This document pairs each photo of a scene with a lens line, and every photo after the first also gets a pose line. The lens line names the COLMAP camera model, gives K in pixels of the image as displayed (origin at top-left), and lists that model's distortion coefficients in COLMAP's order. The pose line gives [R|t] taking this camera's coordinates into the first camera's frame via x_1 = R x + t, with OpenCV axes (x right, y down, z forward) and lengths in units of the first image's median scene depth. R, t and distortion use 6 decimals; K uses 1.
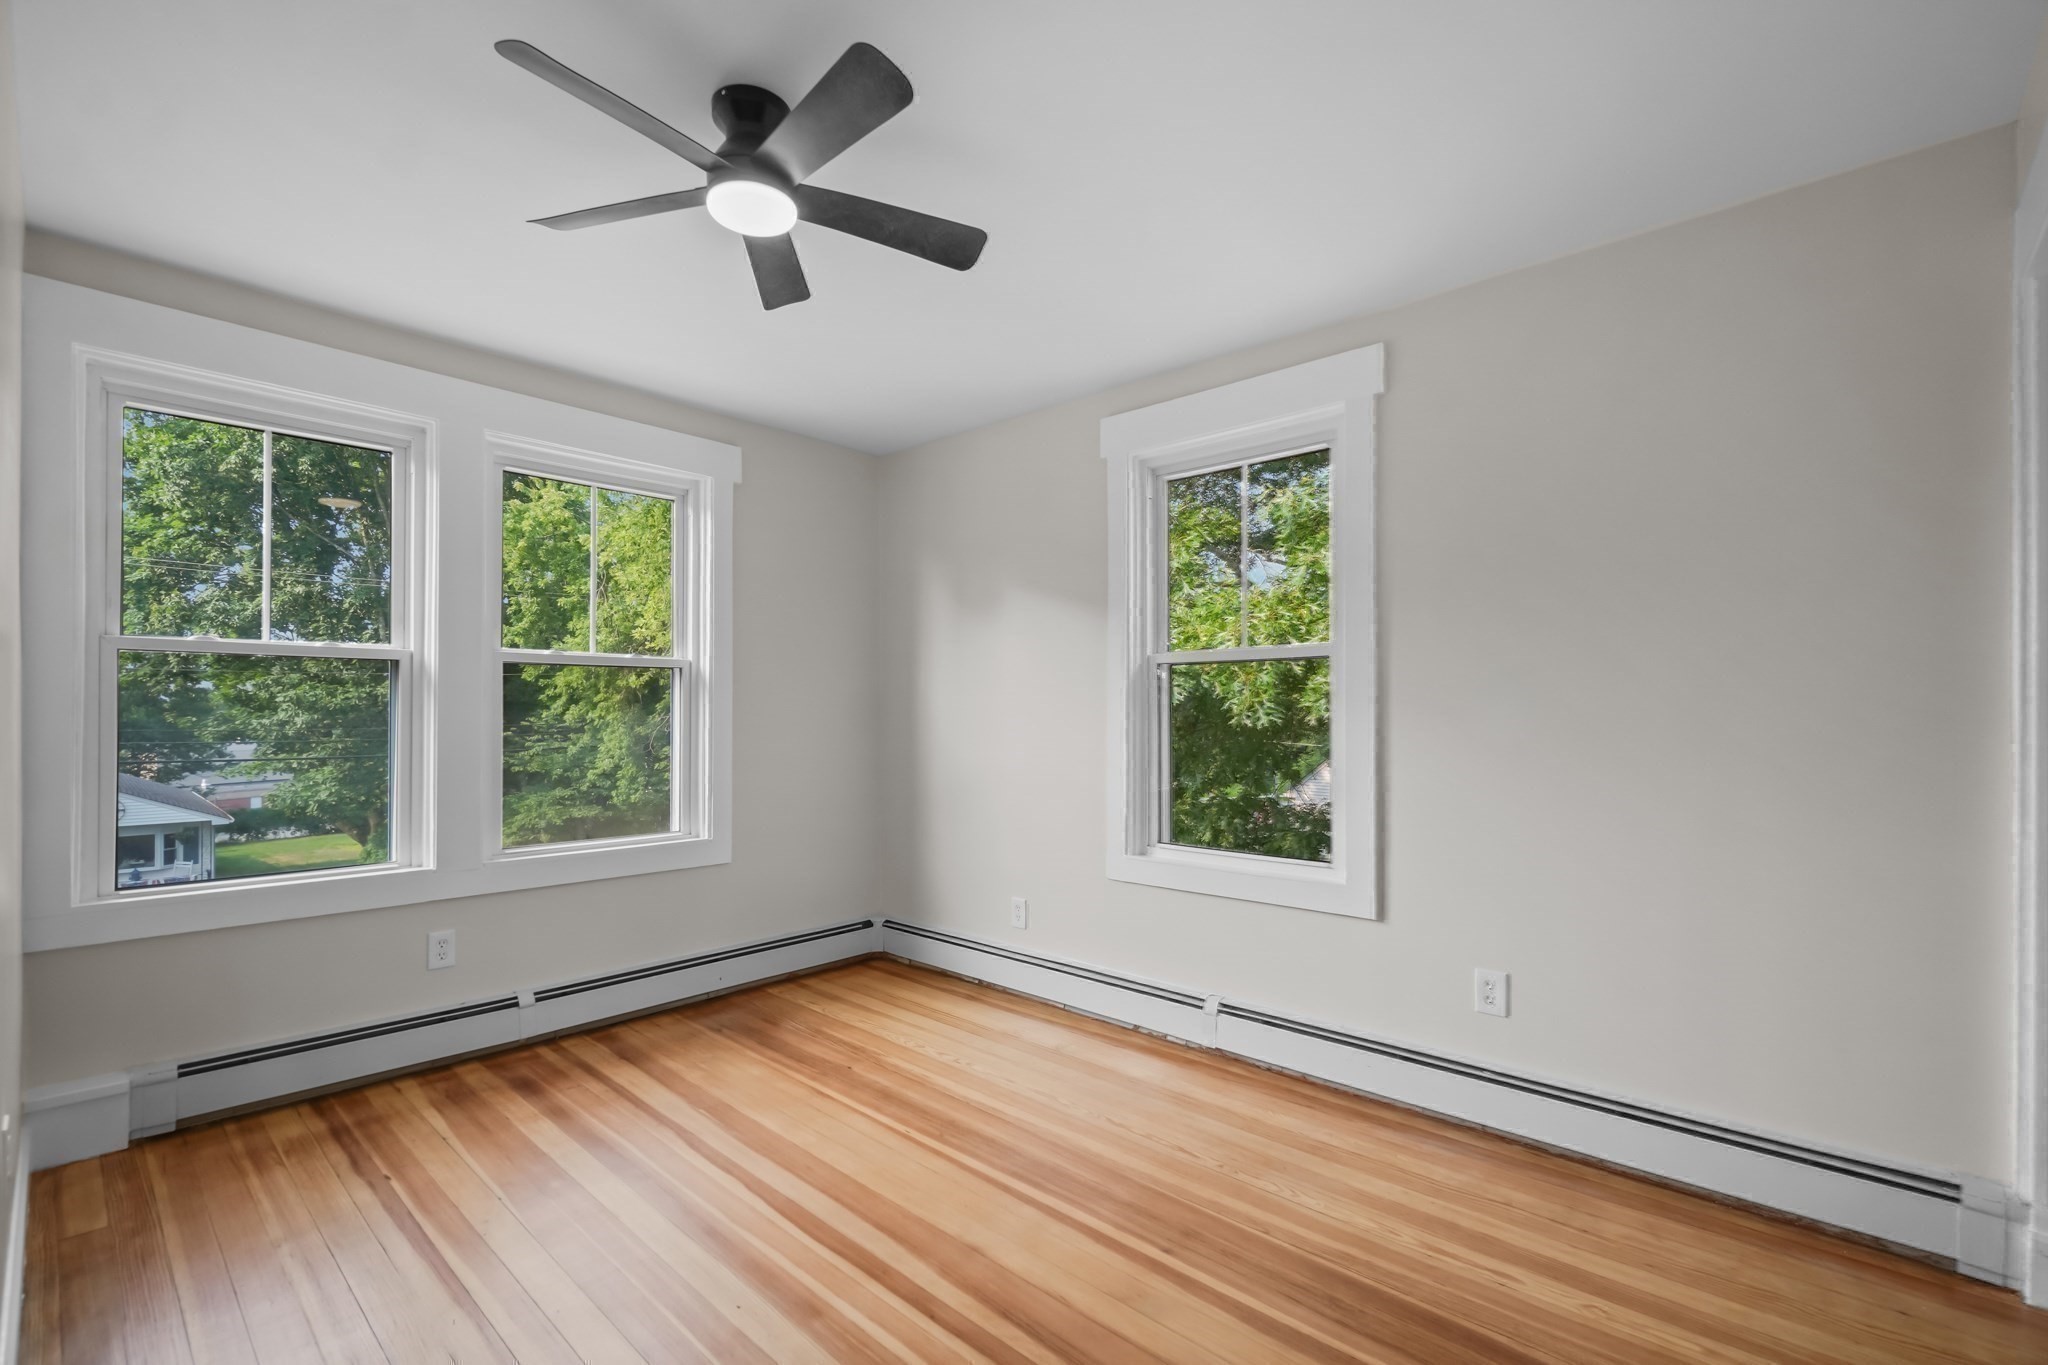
lens RADIAL K [[903.8, 0, 1016.1], [0, 903.8, 685.3], [0, 0, 1]] dist [-0.002044, -0.001009]
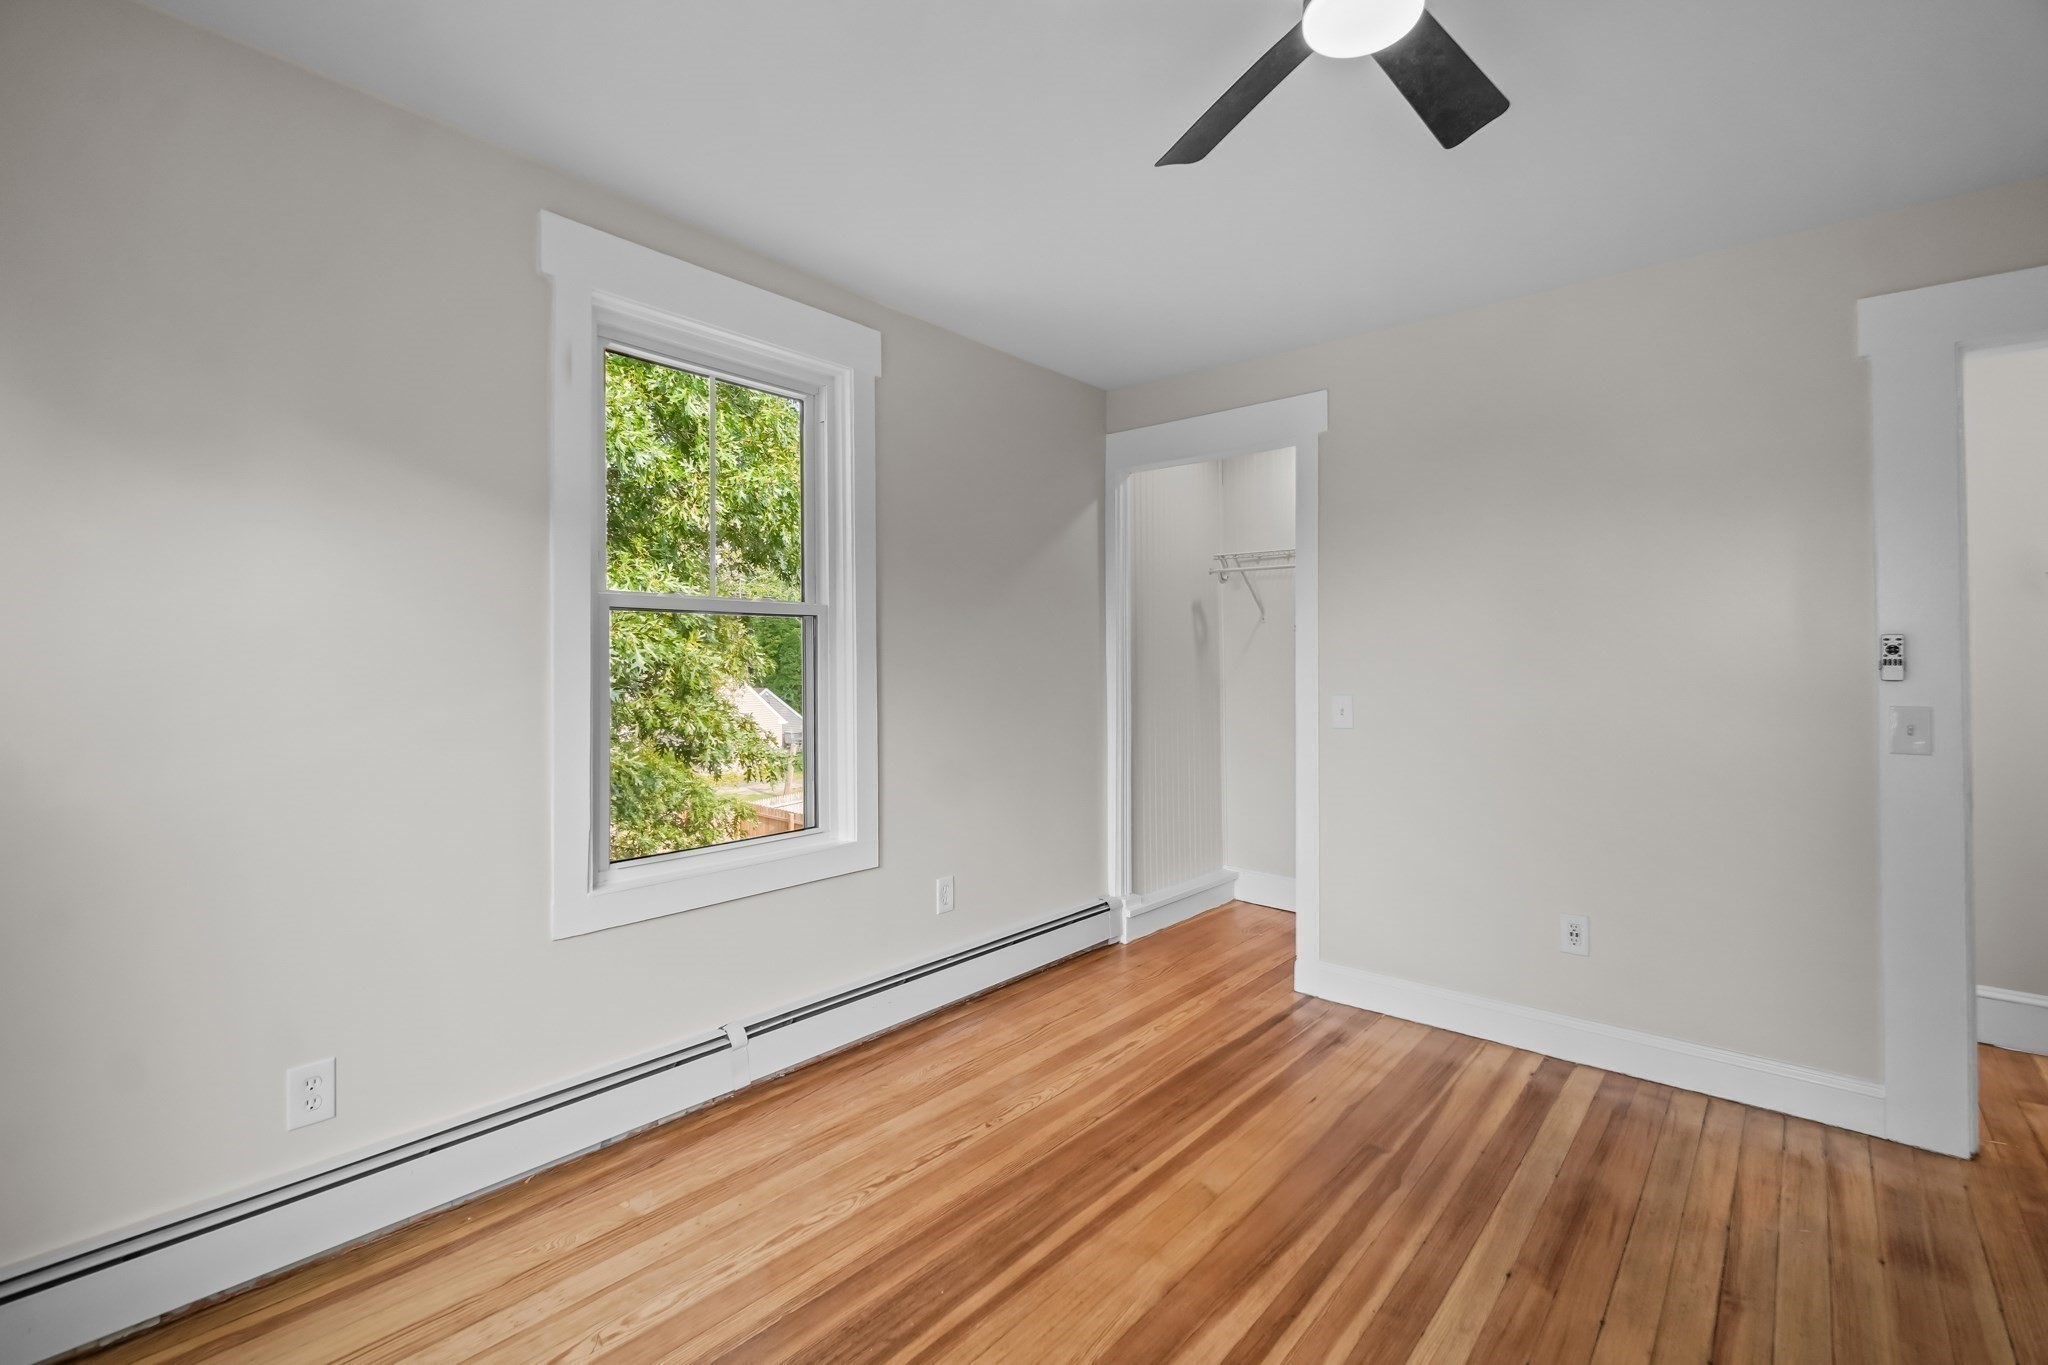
lens RADIAL K [[901.1, 0, 1023.7], [0, 901.1, 638.0], [0, 0, 1]] dist [0.000121, -0.000311]
pose [[-0.035846, 0.029192, 0.998931, -0.787201], [-0.023769, 0.999266, -0.030055, 0.018374], [-0.999075, -0.024821, -0.035126, 1.001688]]
